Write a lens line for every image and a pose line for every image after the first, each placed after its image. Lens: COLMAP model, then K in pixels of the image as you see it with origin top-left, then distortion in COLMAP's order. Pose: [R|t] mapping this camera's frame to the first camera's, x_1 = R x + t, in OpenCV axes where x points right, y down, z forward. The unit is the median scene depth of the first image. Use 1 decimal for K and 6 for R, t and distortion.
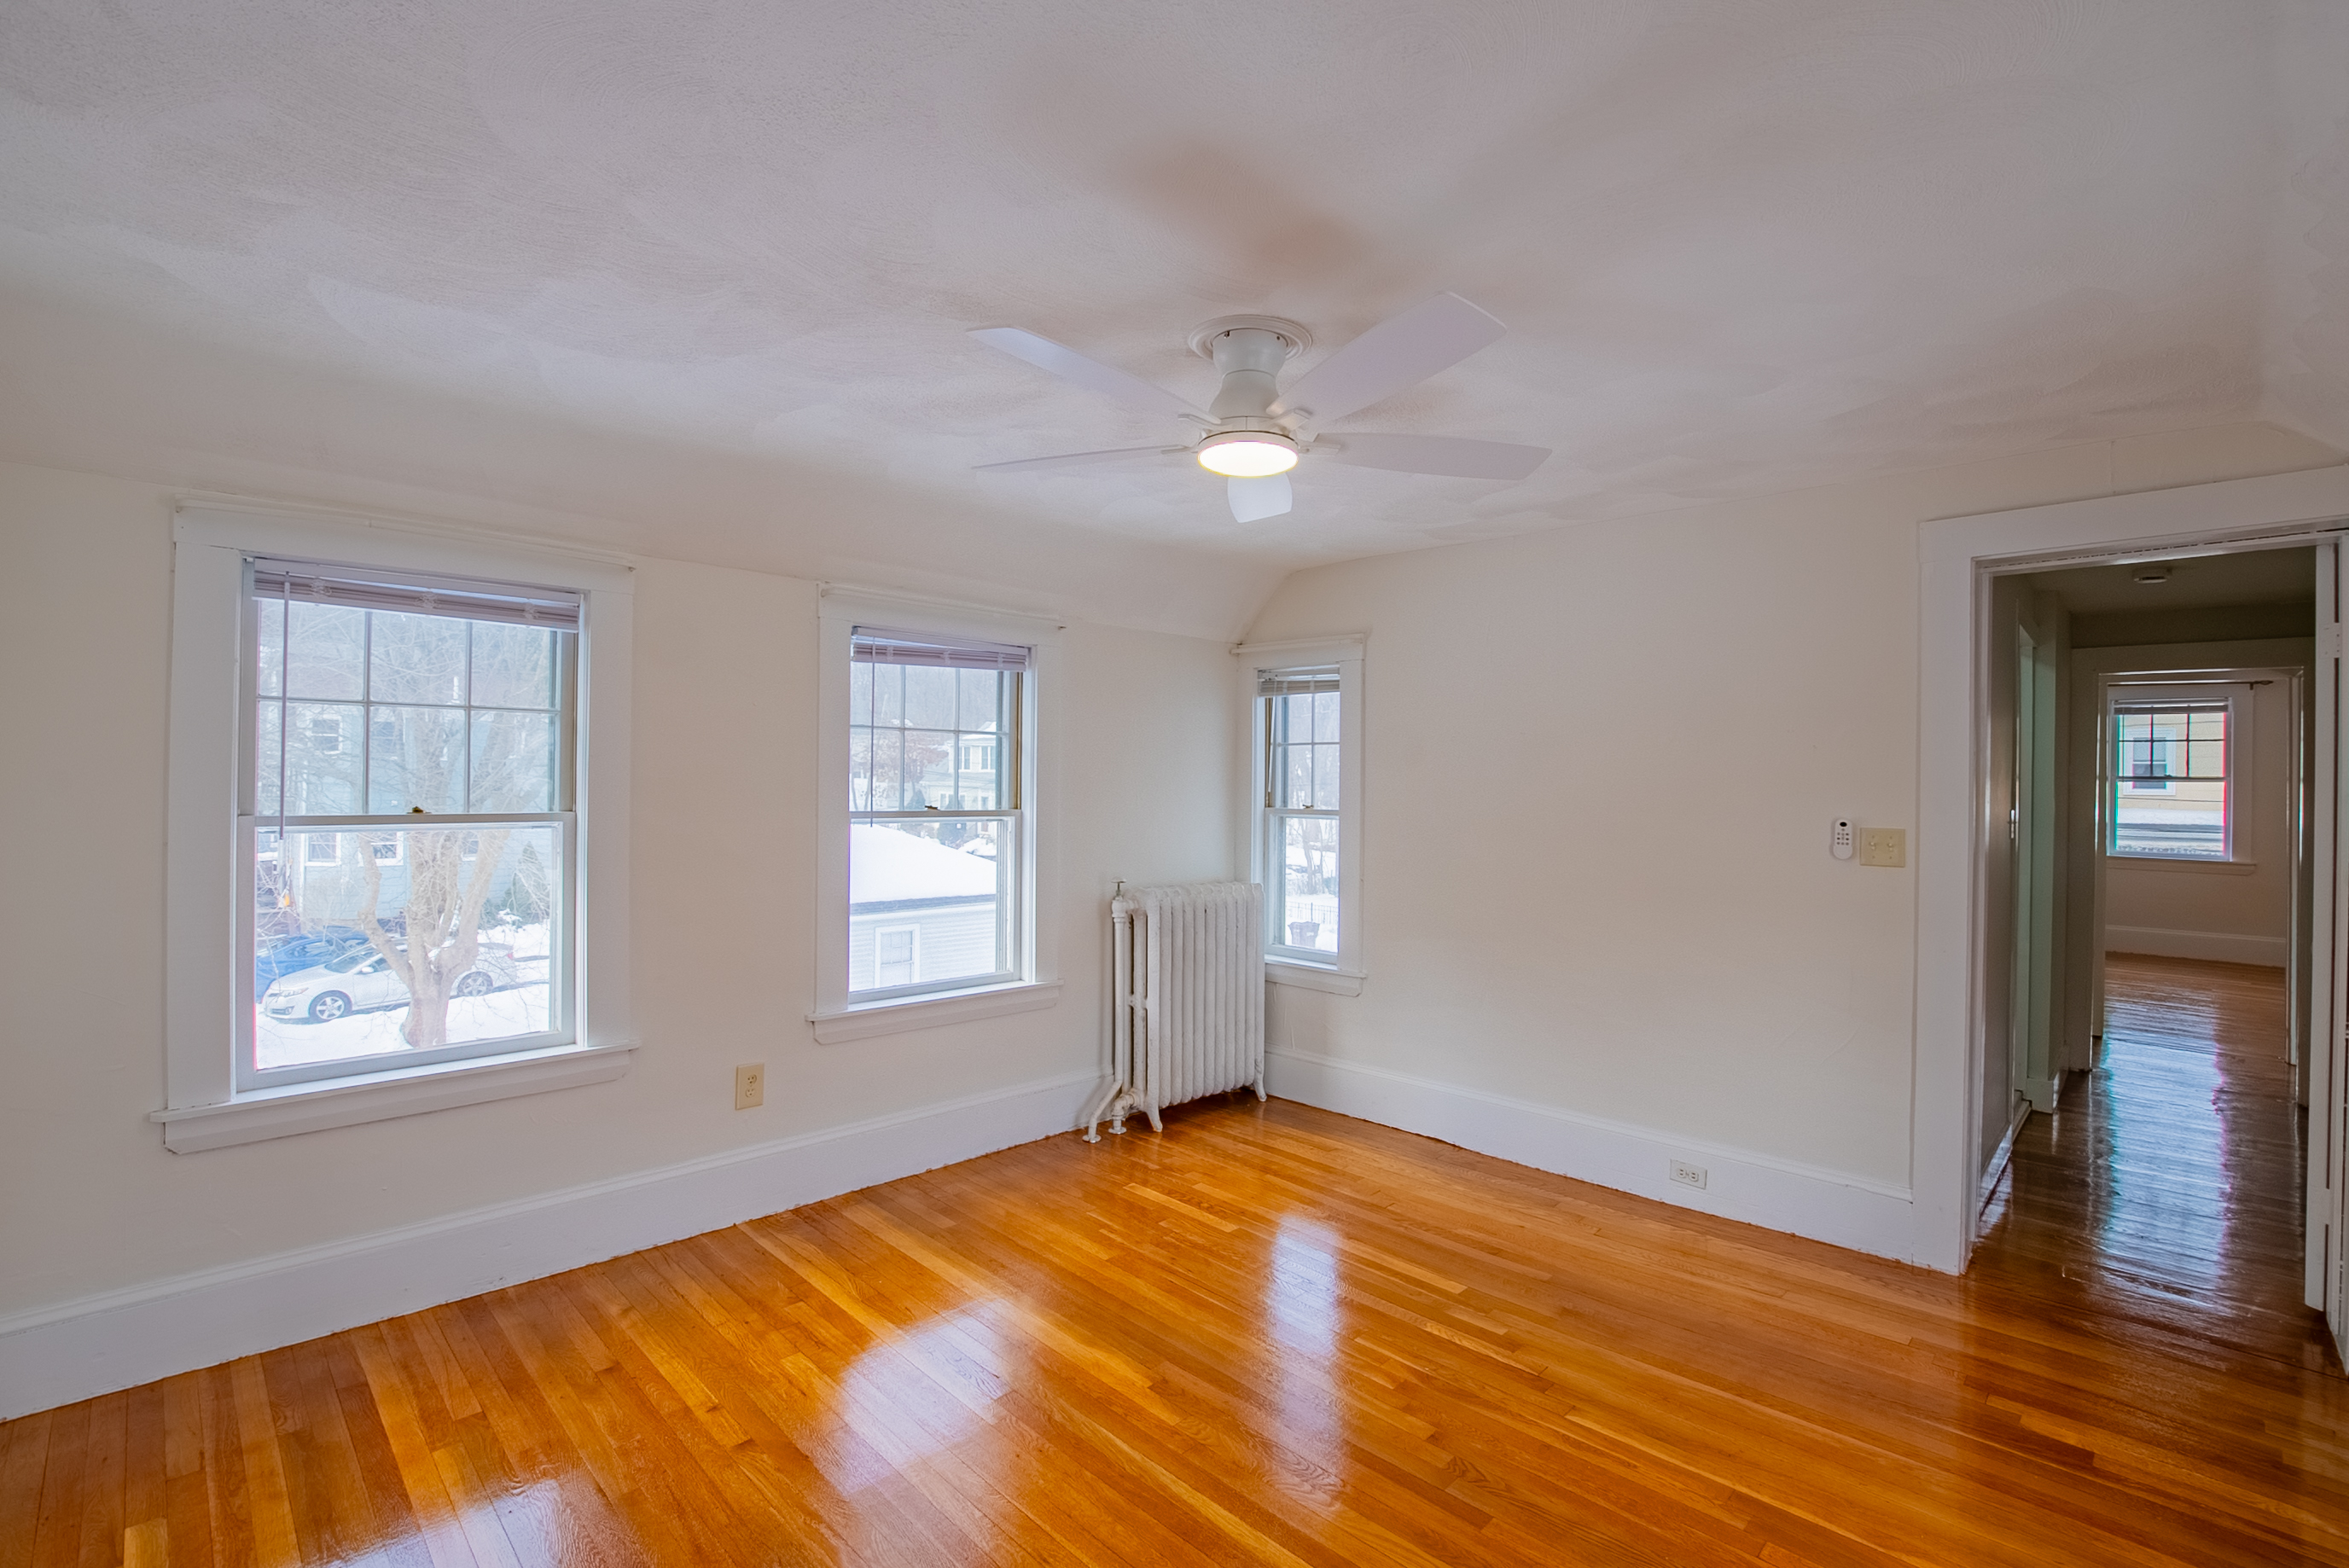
lens RADIAL K [[1053.7, 0, 1195.8], [0, 1053.7, 772.5], [0, 0, 1]] dist [-0.035696, 0.006560]
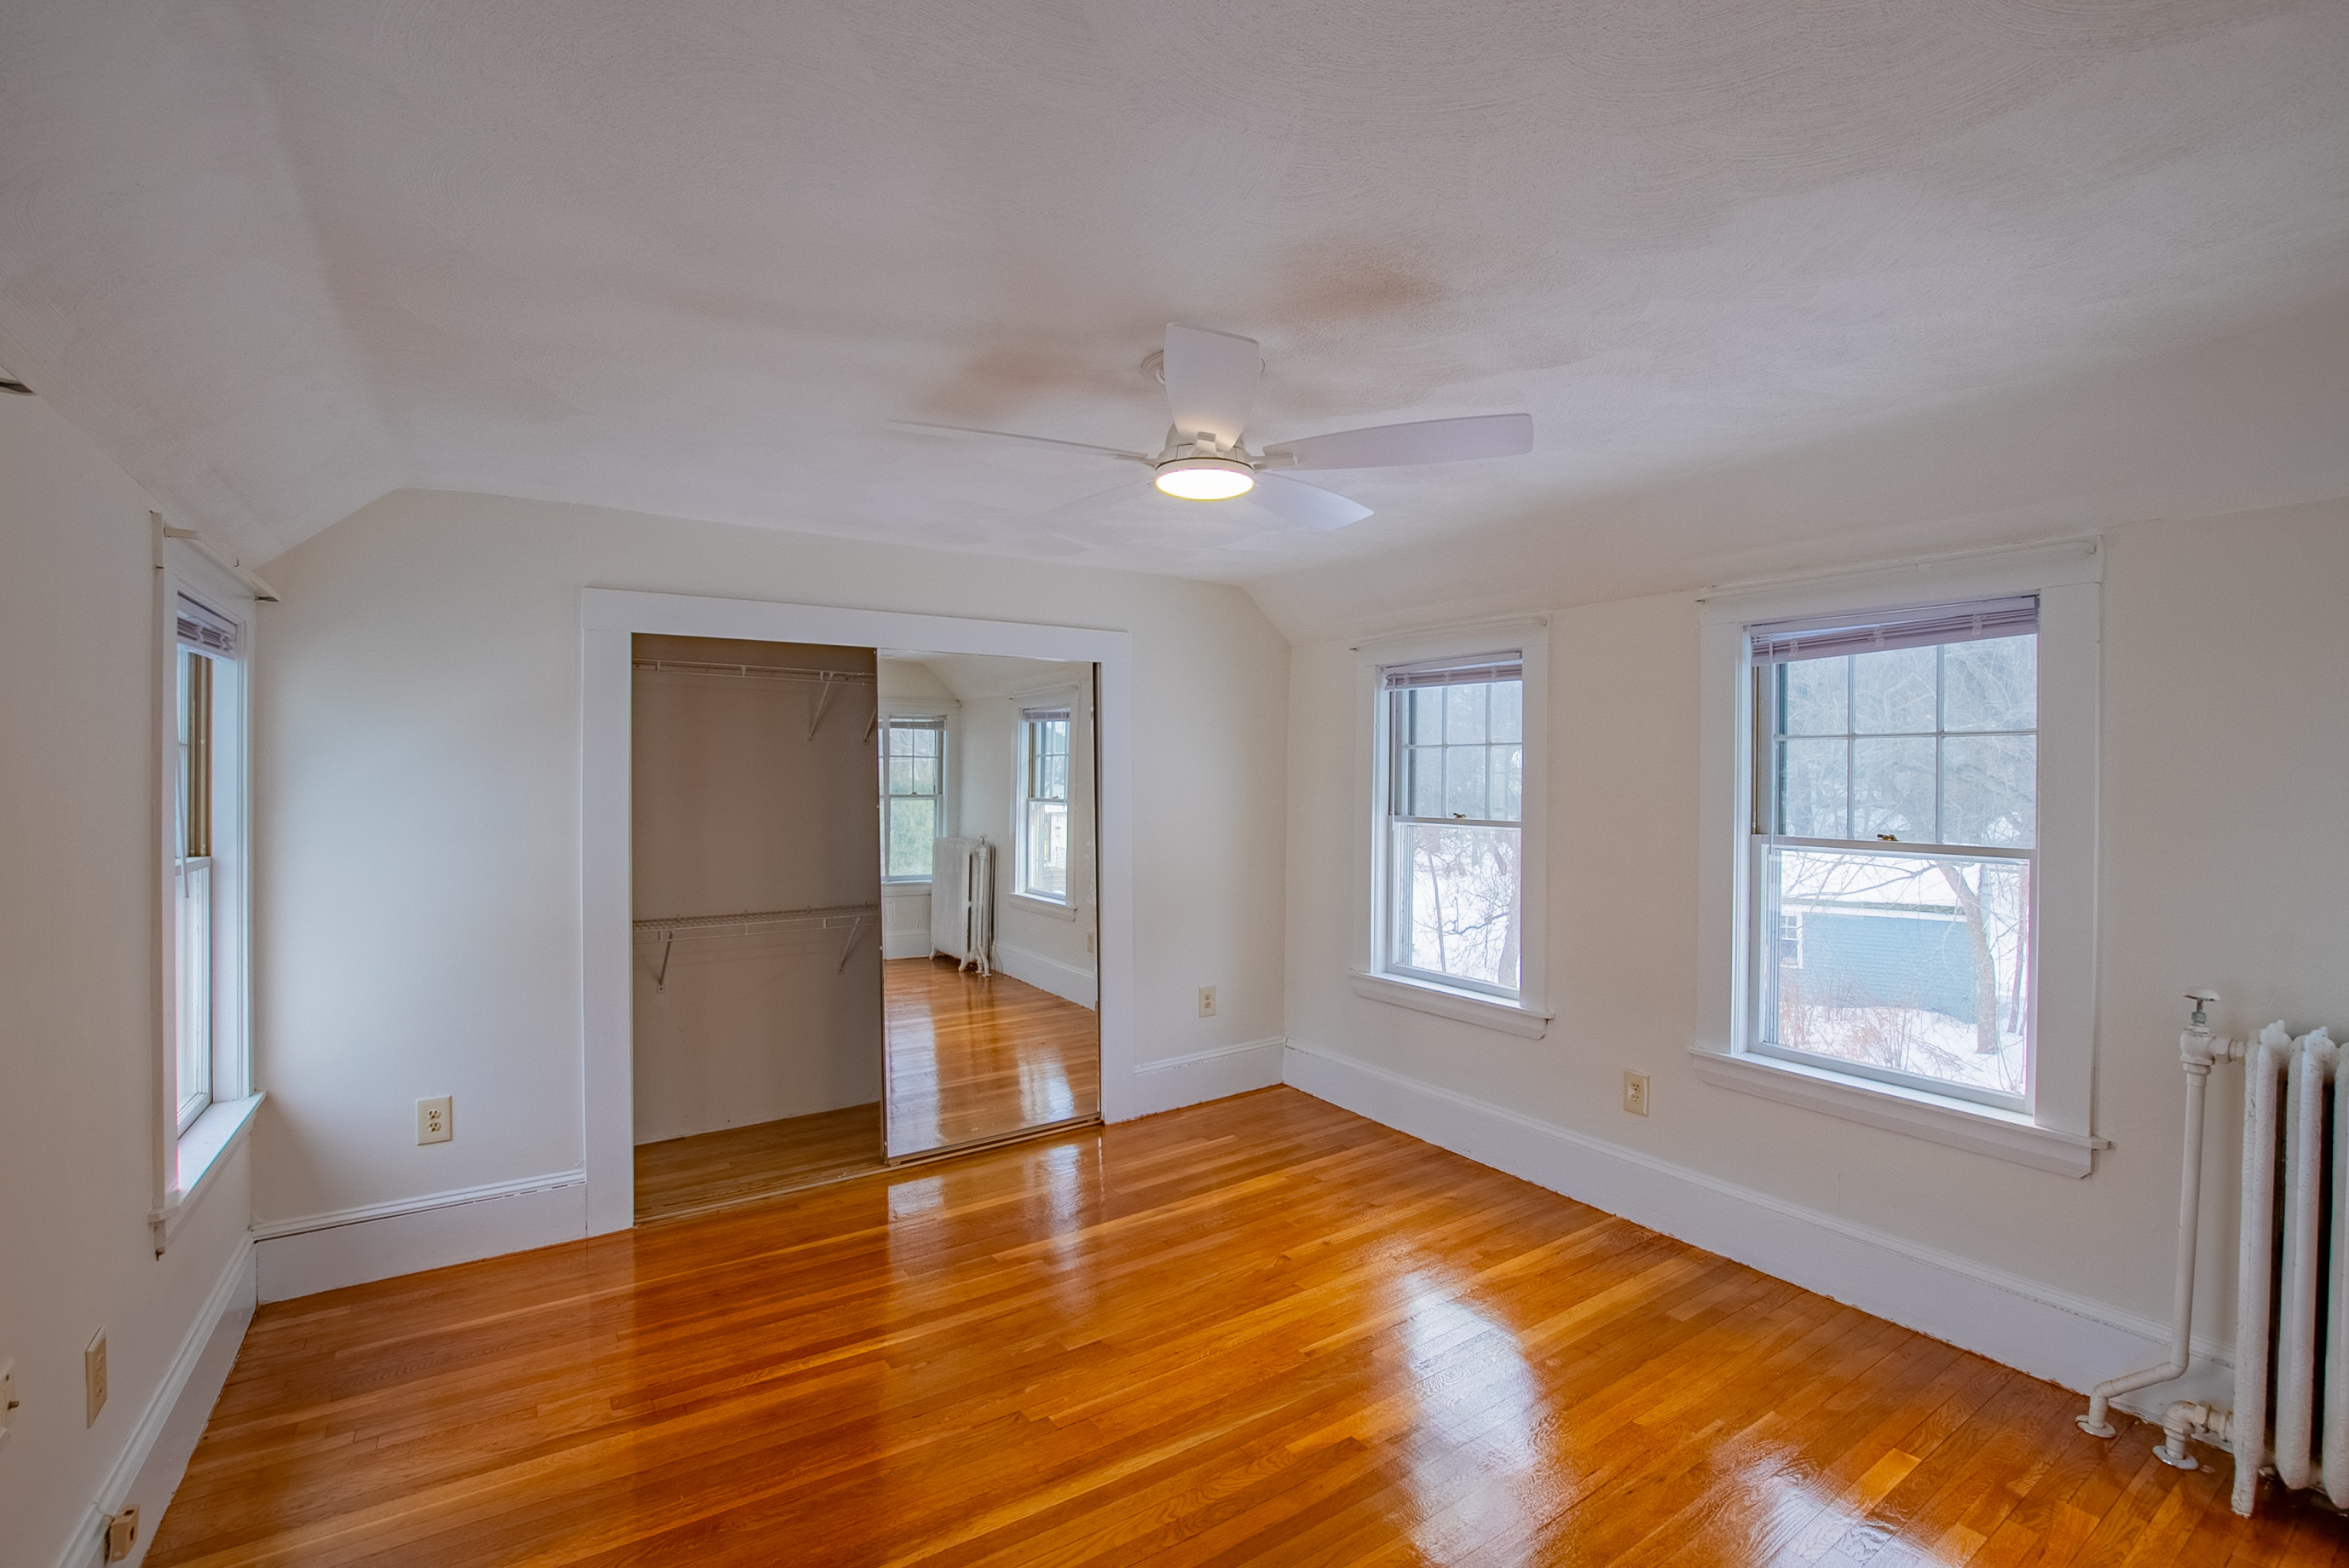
lens RADIAL K [[1053.7, 0, 1195.8], [0, 1053.7, 772.5], [0, 0, 1]] dist [-0.035696, 0.006560]
pose [[-0.165088, -0.009247, -0.986235, 0.808200], [-0.014622, 0.999869, -0.006927, -0.003785], [0.986170, 0.013277, -0.165202, 0.889899]]
